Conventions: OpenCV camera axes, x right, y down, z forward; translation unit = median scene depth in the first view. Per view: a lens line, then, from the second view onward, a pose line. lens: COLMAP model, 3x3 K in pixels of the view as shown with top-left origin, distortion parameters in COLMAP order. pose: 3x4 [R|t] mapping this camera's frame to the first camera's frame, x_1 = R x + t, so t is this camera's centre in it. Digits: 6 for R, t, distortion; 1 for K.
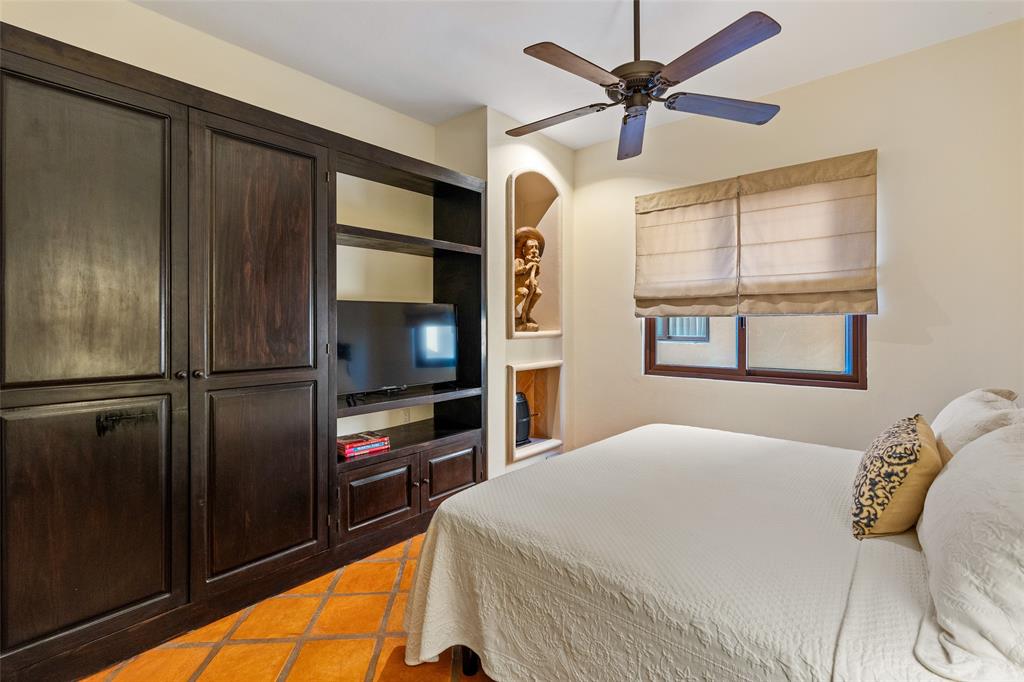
lens RADIAL K [[469.6, 0, 515.0], [0, 469.6, 325.4], [0, 0, 1]] dist [-0.012535, 0.006079]
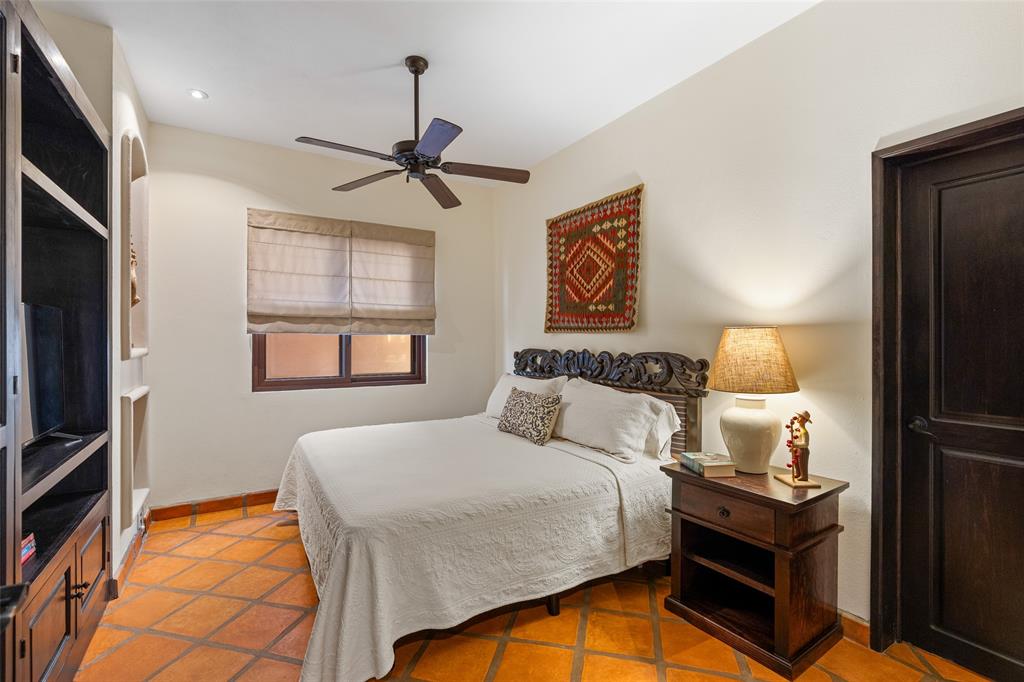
lens RADIAL K [[444.4, 0, 522.1], [0, 444.4, 343.7], [0, 0, 1]] dist [0.011173, 0.000239]
pose [[0.315129, -0.004683, 0.949037, -0.501301], [-0.002093, 0.999982, 0.005630, -0.002349], [-0.949047, -0.003761, 0.315114, 0.203322]]
